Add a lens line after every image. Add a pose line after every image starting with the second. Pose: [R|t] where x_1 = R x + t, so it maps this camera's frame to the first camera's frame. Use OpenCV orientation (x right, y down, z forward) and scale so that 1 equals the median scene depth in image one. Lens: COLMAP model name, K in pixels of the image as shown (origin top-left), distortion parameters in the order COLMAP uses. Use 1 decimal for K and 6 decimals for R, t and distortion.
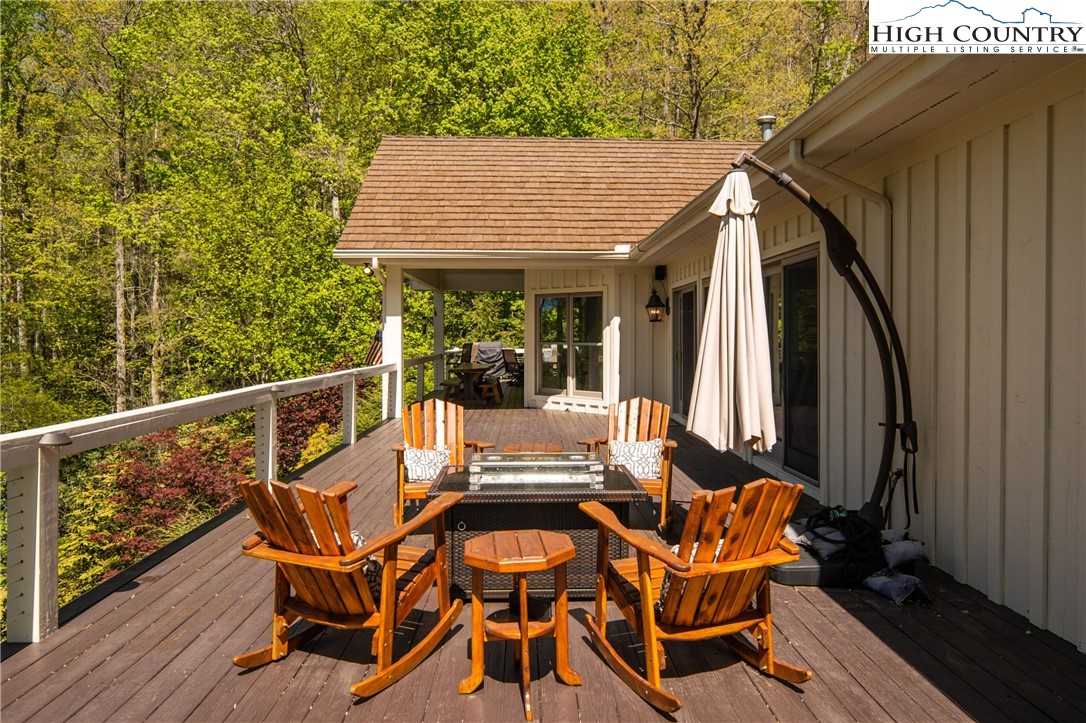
lens RADIAL K [[727.5, 0, 562.3], [0, 727.5, 344.0], [0, 0, 1]] dist [0.002678, 0.006344]
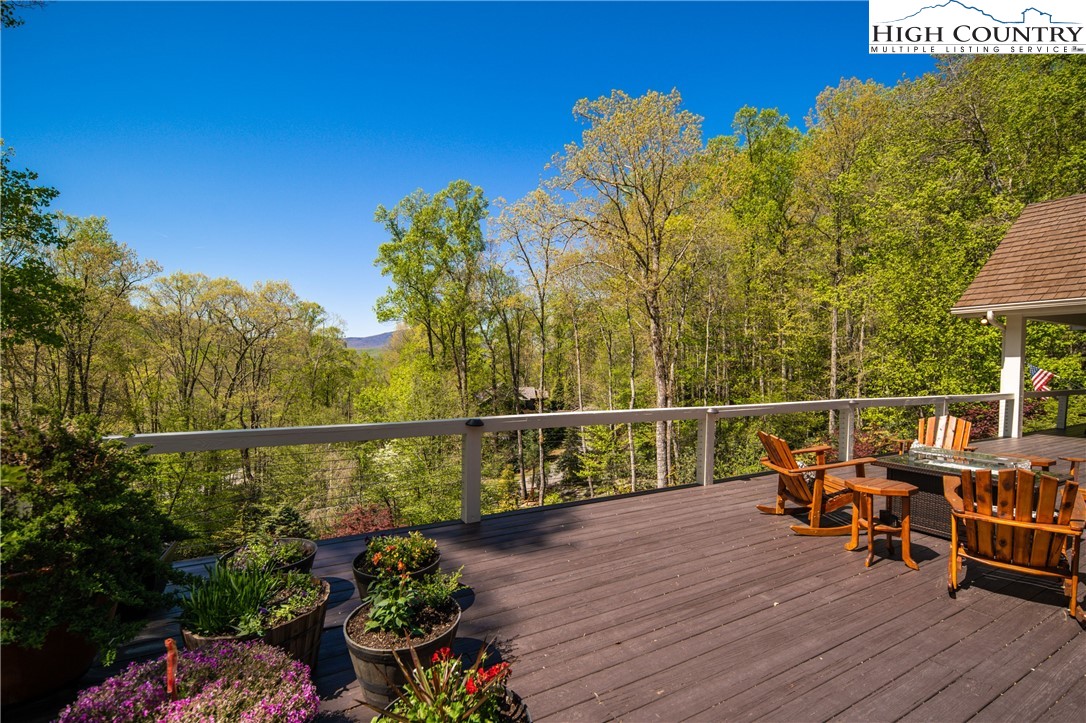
lens RADIAL K [[495.5, 0, 544.4], [0, 495.5, 366.2], [0, 0, 1]] dist [0.002178, 0.000044]
pose [[0.439302, 0.006270, -0.898318, 0.102093], [-0.017725, 0.999841, -0.001689, -0.002852], [0.898165, 0.016665, 0.439343, -0.053540]]
